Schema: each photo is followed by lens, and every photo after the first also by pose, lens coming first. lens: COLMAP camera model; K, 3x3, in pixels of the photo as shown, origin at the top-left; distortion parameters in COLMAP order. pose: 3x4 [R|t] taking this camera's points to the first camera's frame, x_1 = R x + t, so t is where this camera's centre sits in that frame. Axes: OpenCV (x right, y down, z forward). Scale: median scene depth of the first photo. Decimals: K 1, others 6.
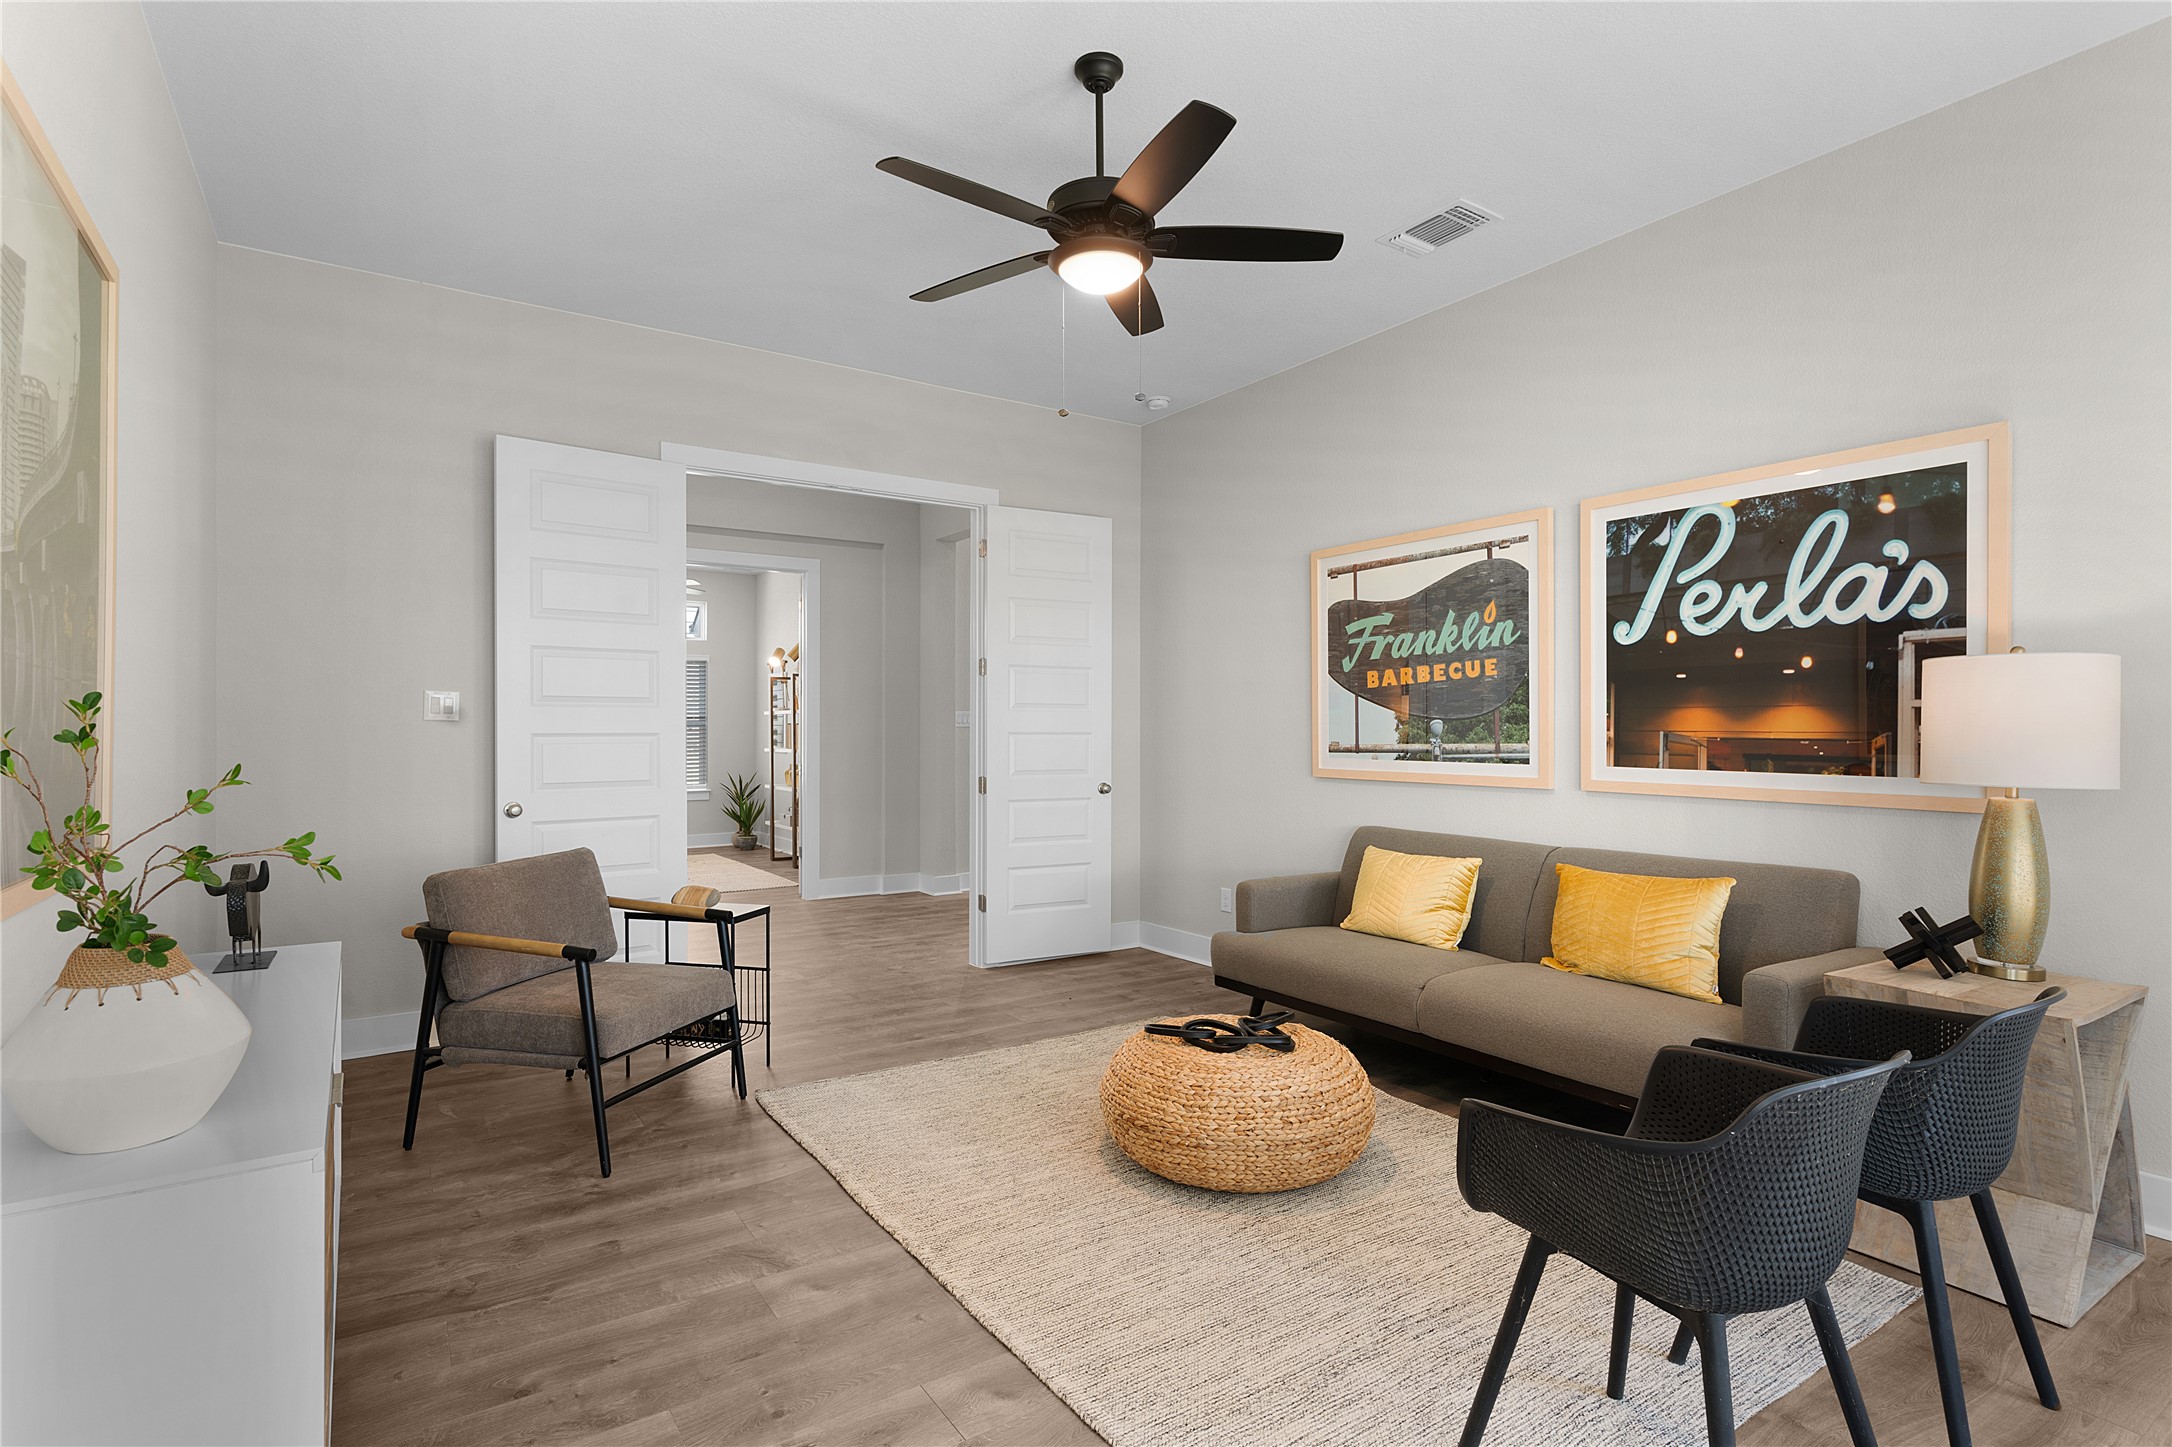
lens RADIAL K [[1089.1, 0, 1086.0], [0, 1089.1, 723.5], [0, 0, 1]] dist [0.000819, 0.000108]
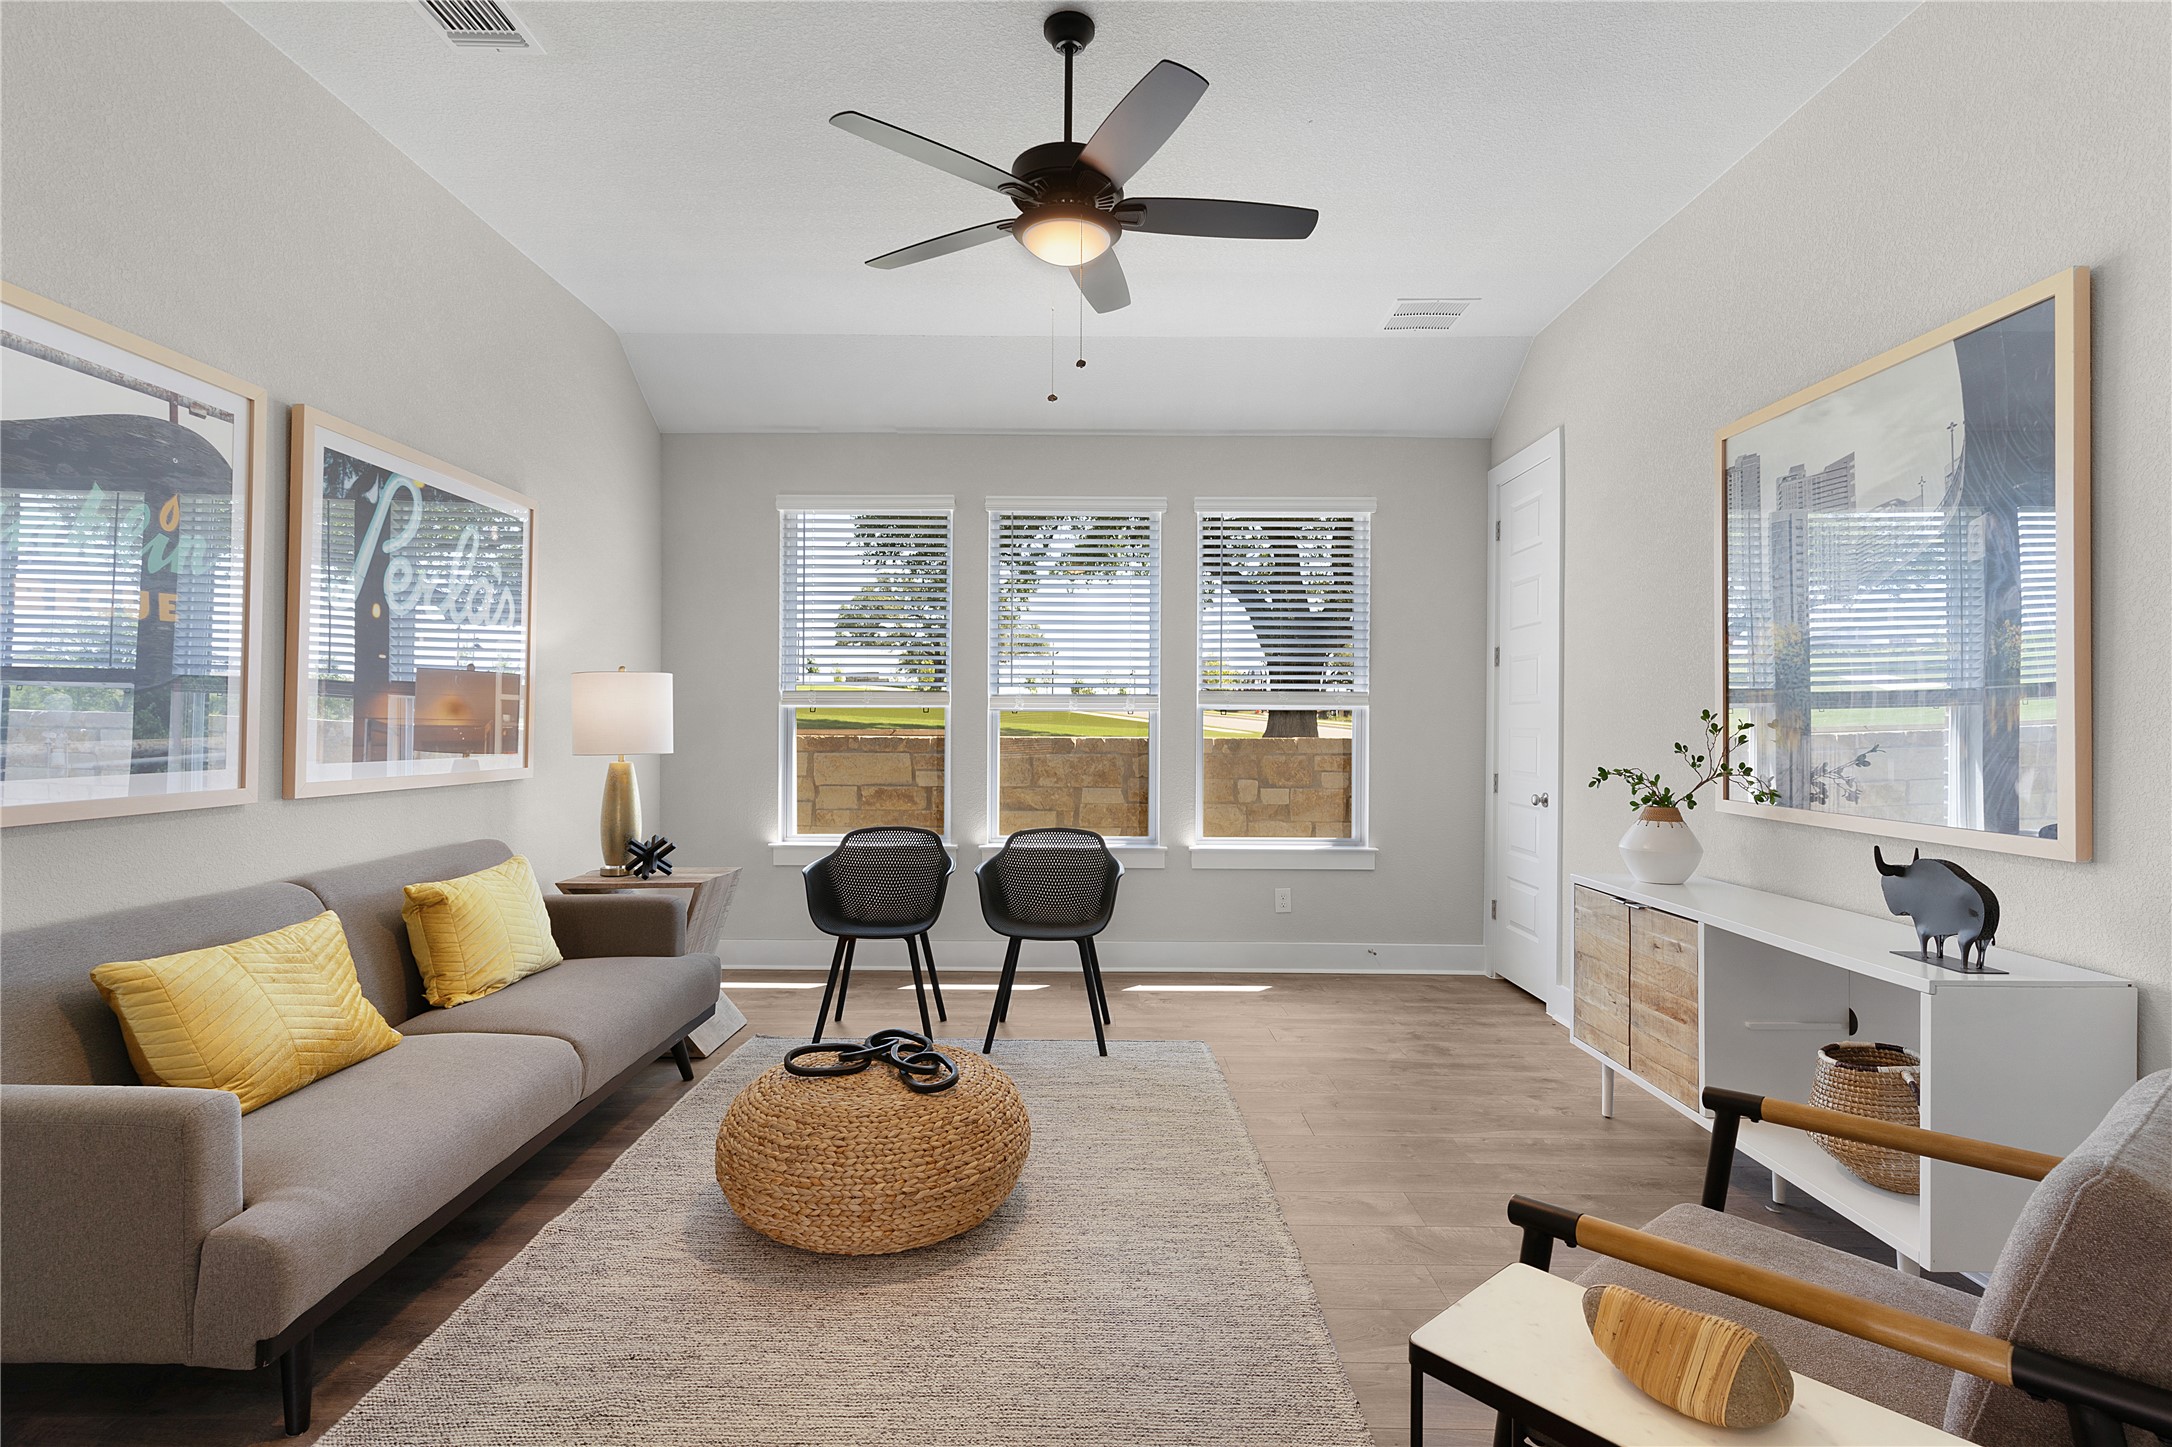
lens RADIAL K [[1001.1, 0, 1086.0], [0, 1001.1, 723.5], [0, 0, 1]] dist [-0.000782, -0.000067]
pose [[-0.829550, -0.005446, 0.558405, -0.387893], [-0.009319, 0.999948, -0.004090, 0.009207], [-0.558354, -0.008597, -0.829558, 1.353106]]
